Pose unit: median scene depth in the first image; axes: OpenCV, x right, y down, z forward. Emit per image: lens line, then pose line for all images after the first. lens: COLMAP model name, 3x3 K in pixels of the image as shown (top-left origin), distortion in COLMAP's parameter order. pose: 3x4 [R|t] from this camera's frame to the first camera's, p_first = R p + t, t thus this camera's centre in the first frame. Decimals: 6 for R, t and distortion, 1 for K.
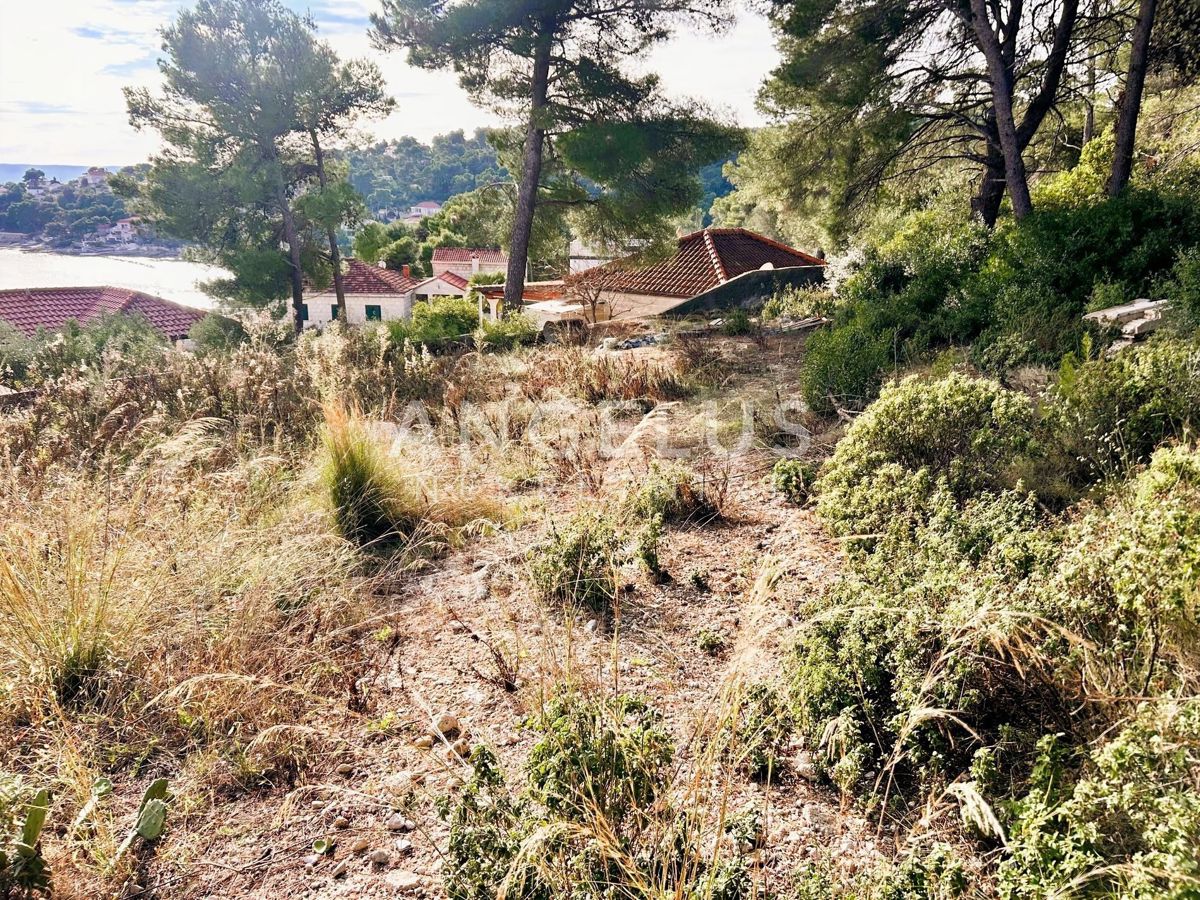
lens RADIAL K [[913.4, 0, 609.0], [0, 913.4, 448.5], [0, 0, 1]] dist [0.092257, -0.129096]
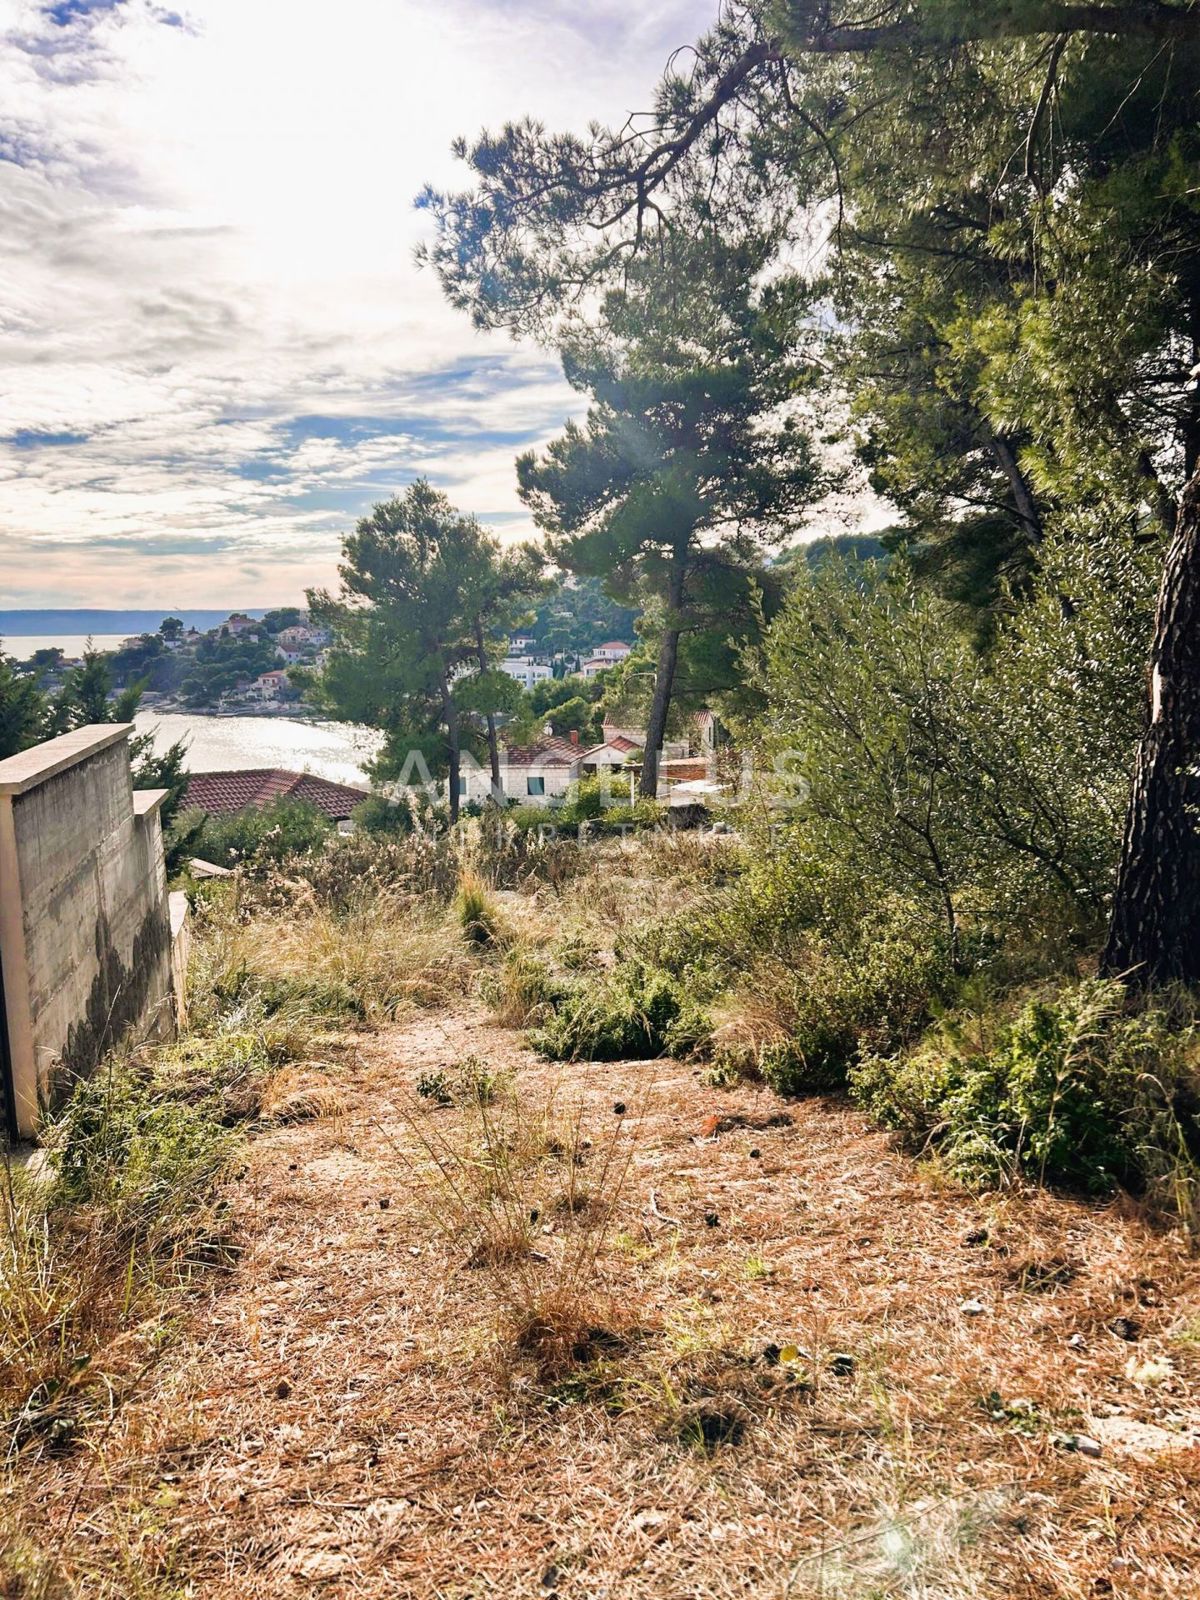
lens RADIAL K [[1232.3, 0, 600.0], [0, 1232.3, 800.0], [0, 0, 1]] dist [0.108168, -0.081696]
pose [[0.978813, -0.003447, -0.204725, 0.109829], [-0.022279, 0.992129, -0.123226, 0.024368], [0.203539, 0.125176, 0.971032, -0.315662]]
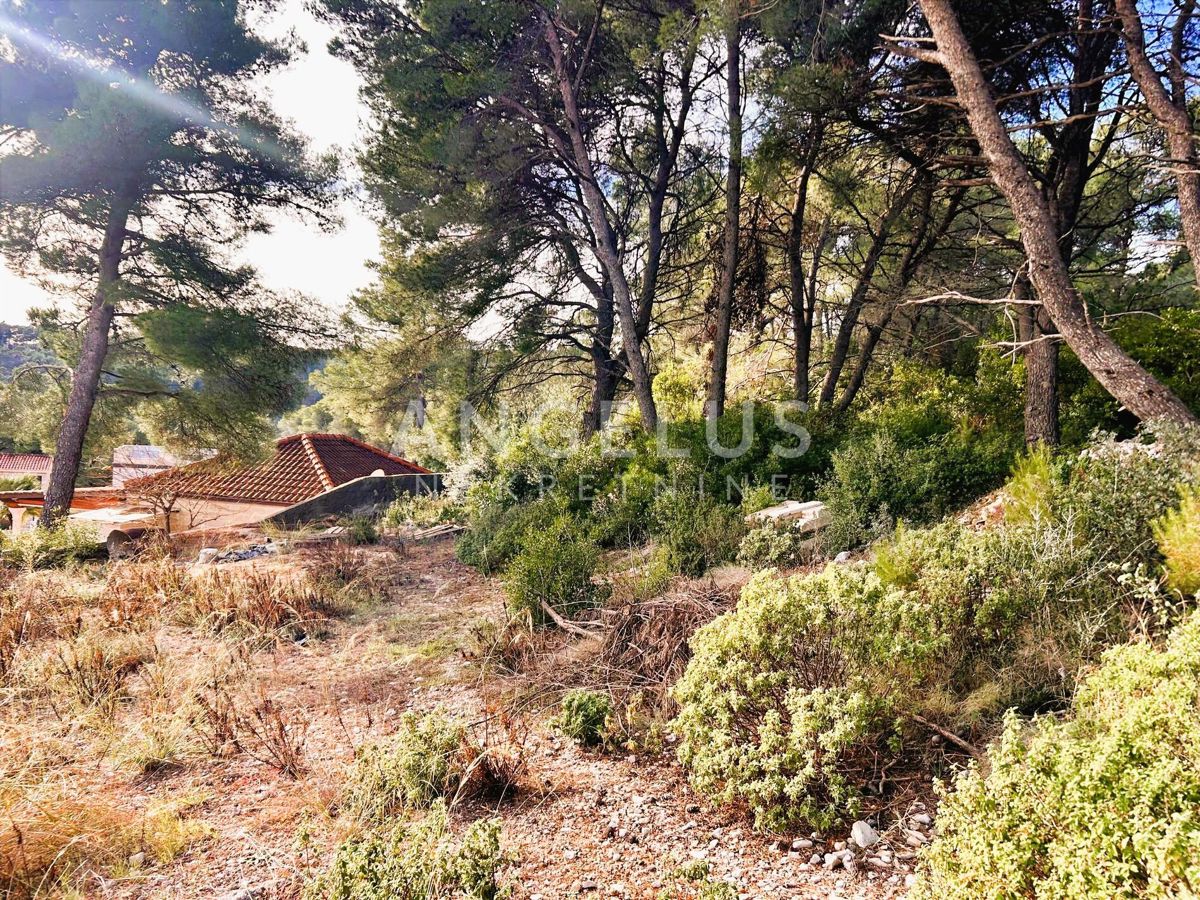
lens RADIAL K [[905.8, 0, 613.9], [0, 905.8, 458.2], [0, 0, 1]] dist [0.051663, -0.068933]
pose [[0.890499, 0.030318, 0.453975, -0.033541], [0.071995, 0.975818, -0.206390, -0.005192], [-0.449254, 0.216474, 0.866781, 0.087268]]
